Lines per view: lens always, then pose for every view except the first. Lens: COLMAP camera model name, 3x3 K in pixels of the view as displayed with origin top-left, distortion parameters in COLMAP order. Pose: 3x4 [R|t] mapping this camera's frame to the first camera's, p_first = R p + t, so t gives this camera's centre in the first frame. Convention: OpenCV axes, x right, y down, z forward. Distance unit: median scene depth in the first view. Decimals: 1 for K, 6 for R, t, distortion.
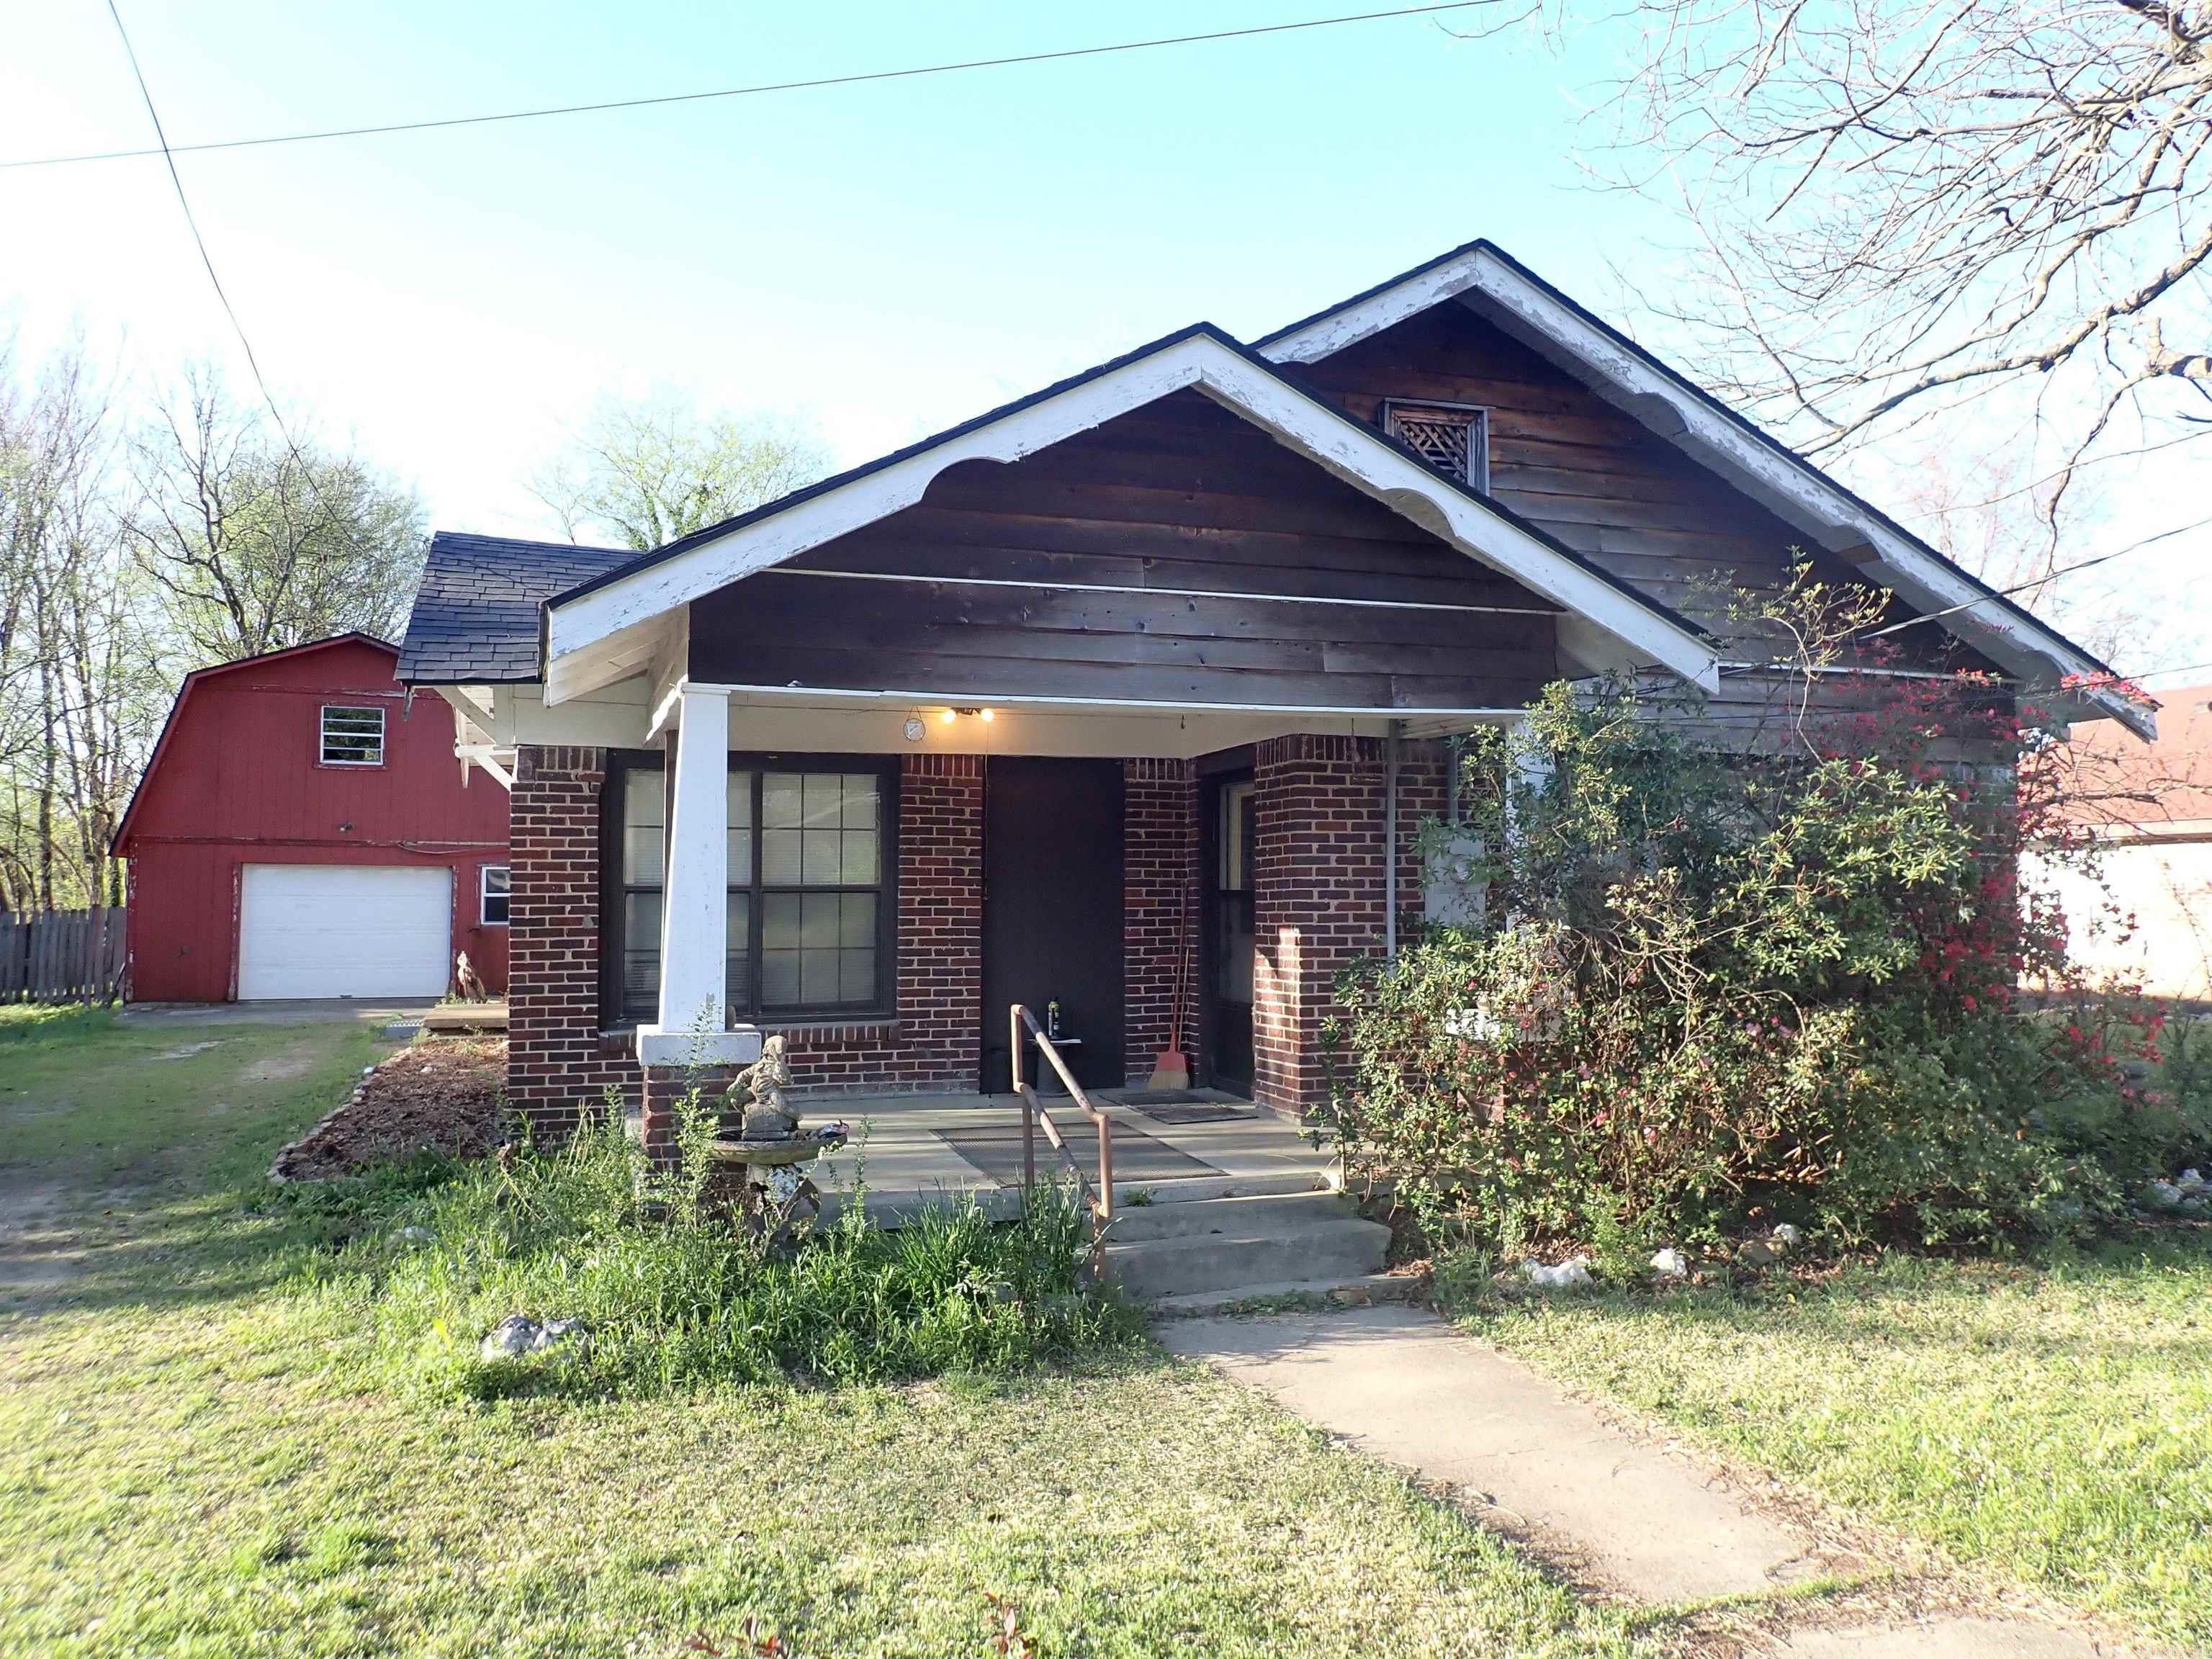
lens RADIAL K [[1663.1, 0, 1111.0], [0, 1663.1, 823.9], [0, 0, 1]] dist [0.011317, 0.000919]
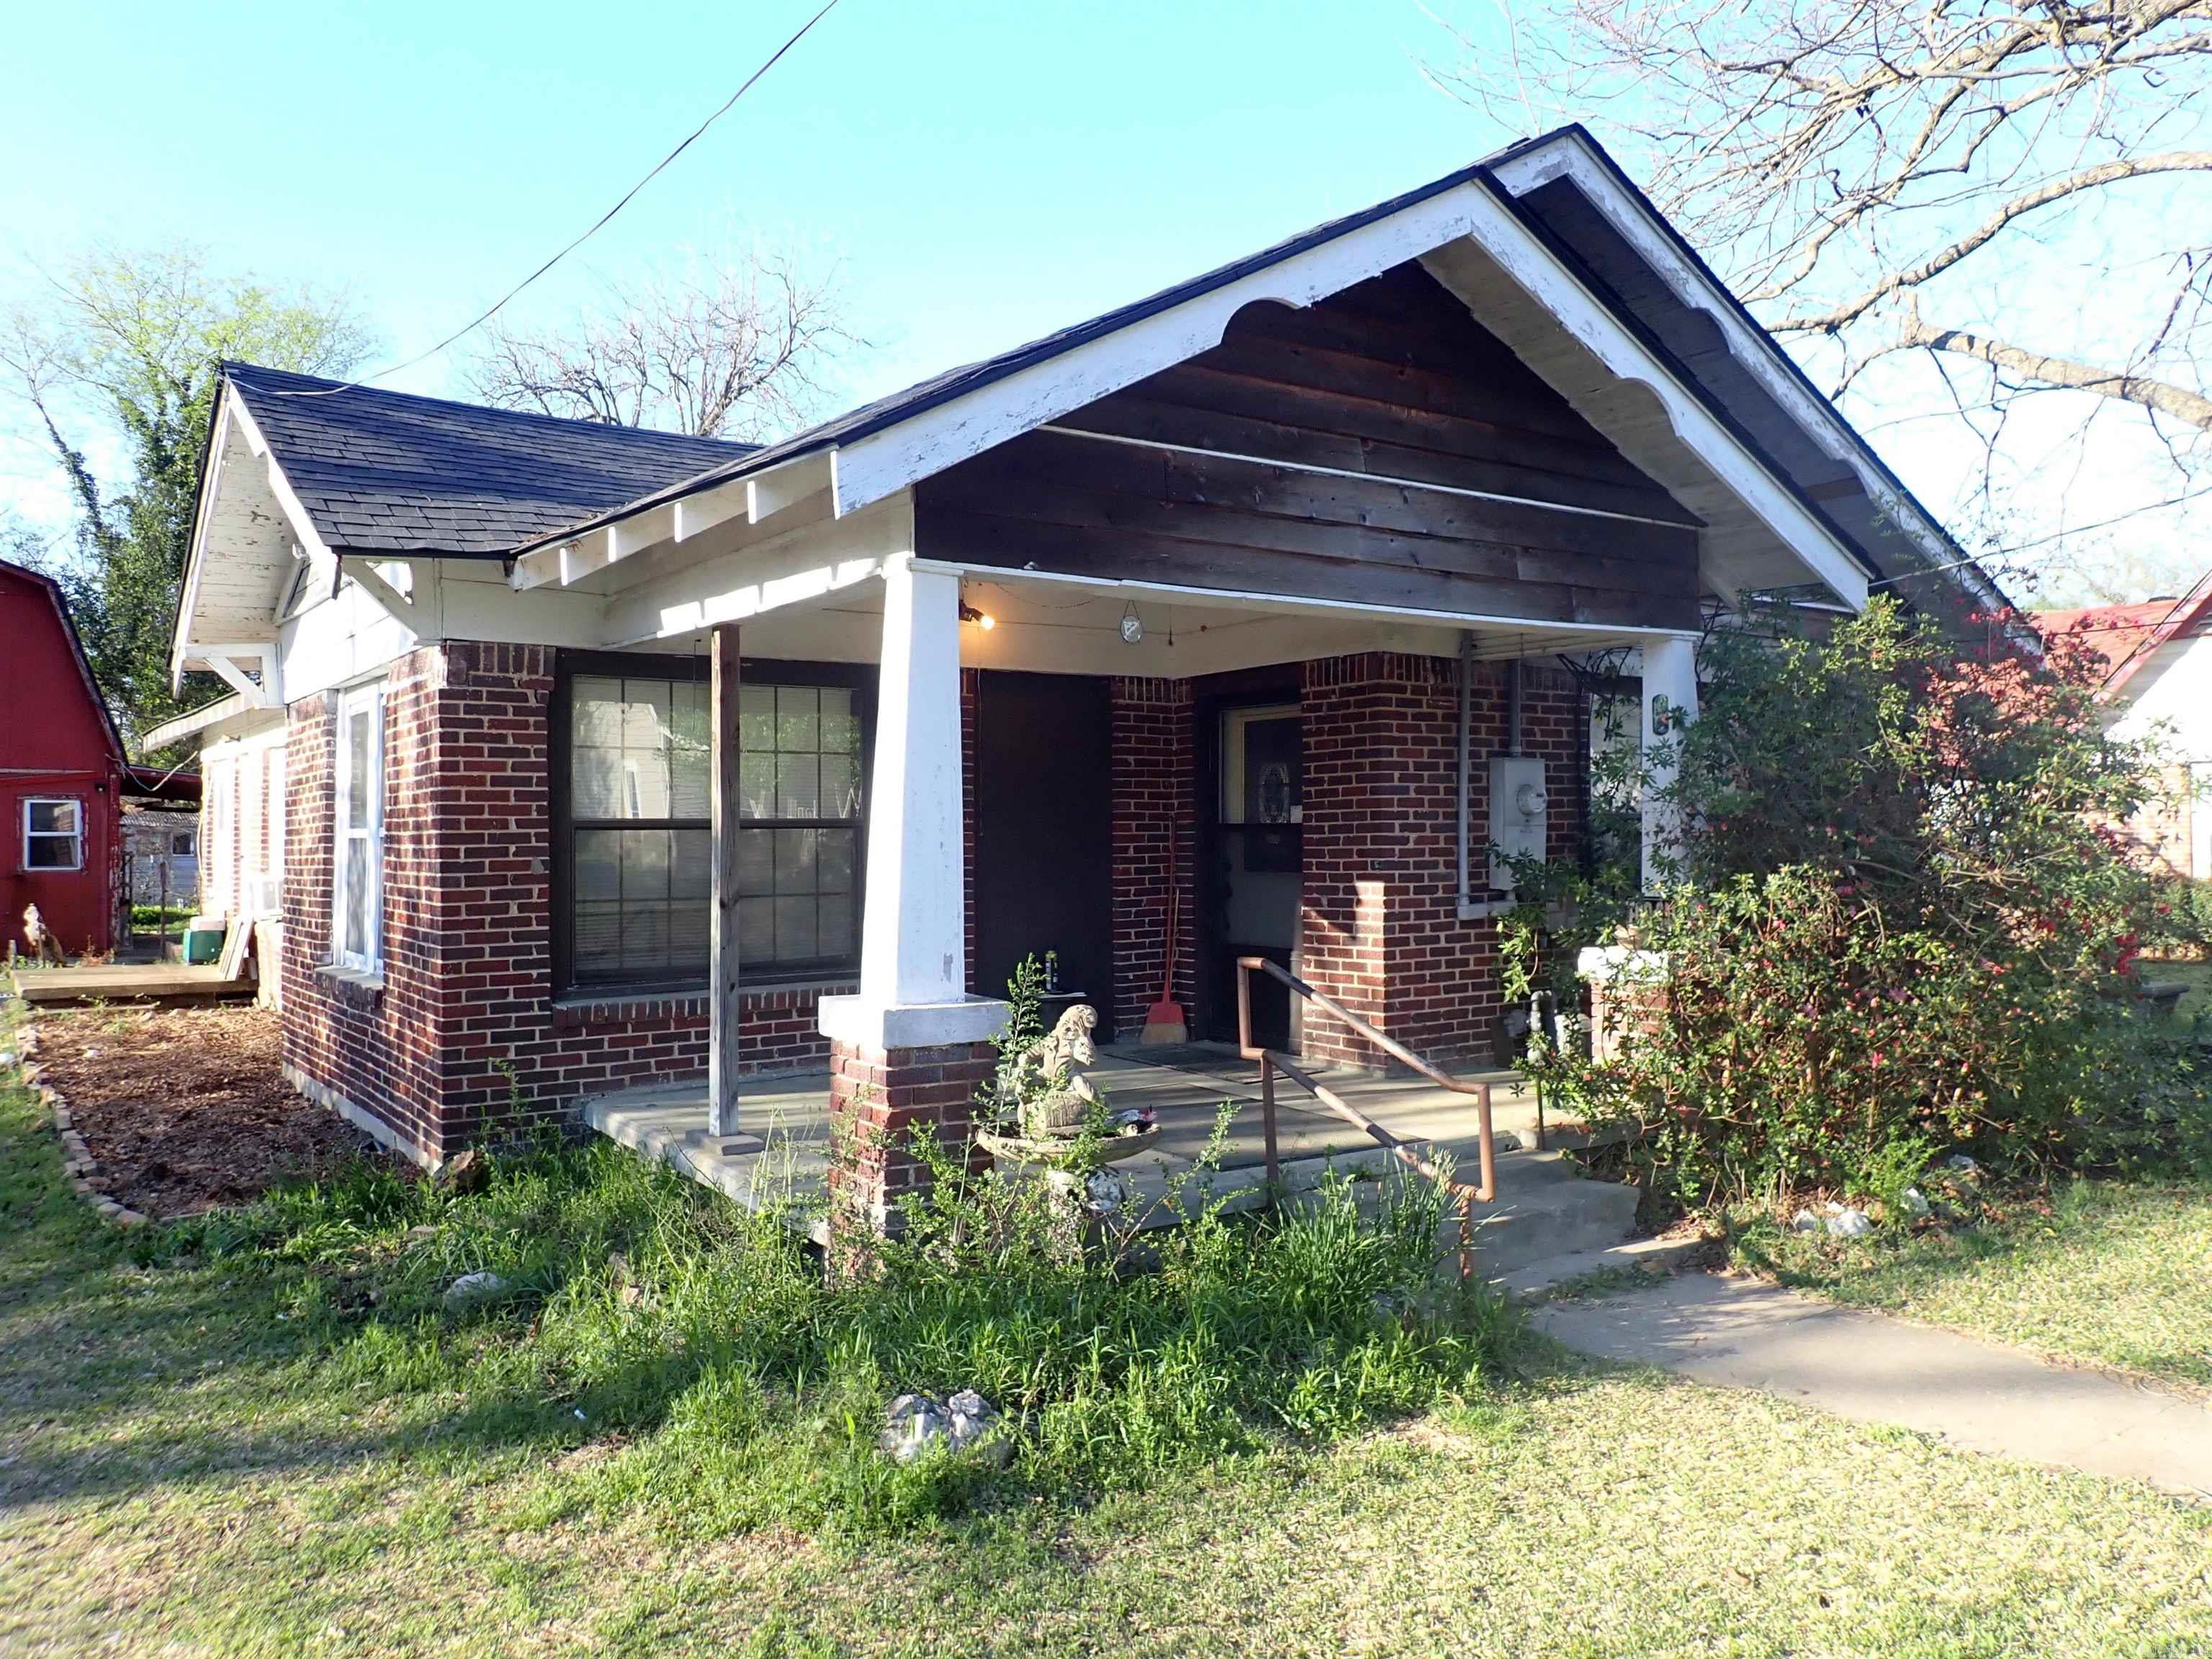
lens RADIAL K [[1663.1, 0, 1111.0], [0, 1663.1, 823.9], [0, 0, 1]] dist [0.011317, 0.000919]
pose [[0.955685, -0.003730, 0.294367, -0.289117], [-0.007435, 0.999295, 0.036799, 0.007584], [-0.294297, -0.037356, 0.954984, 0.163435]]
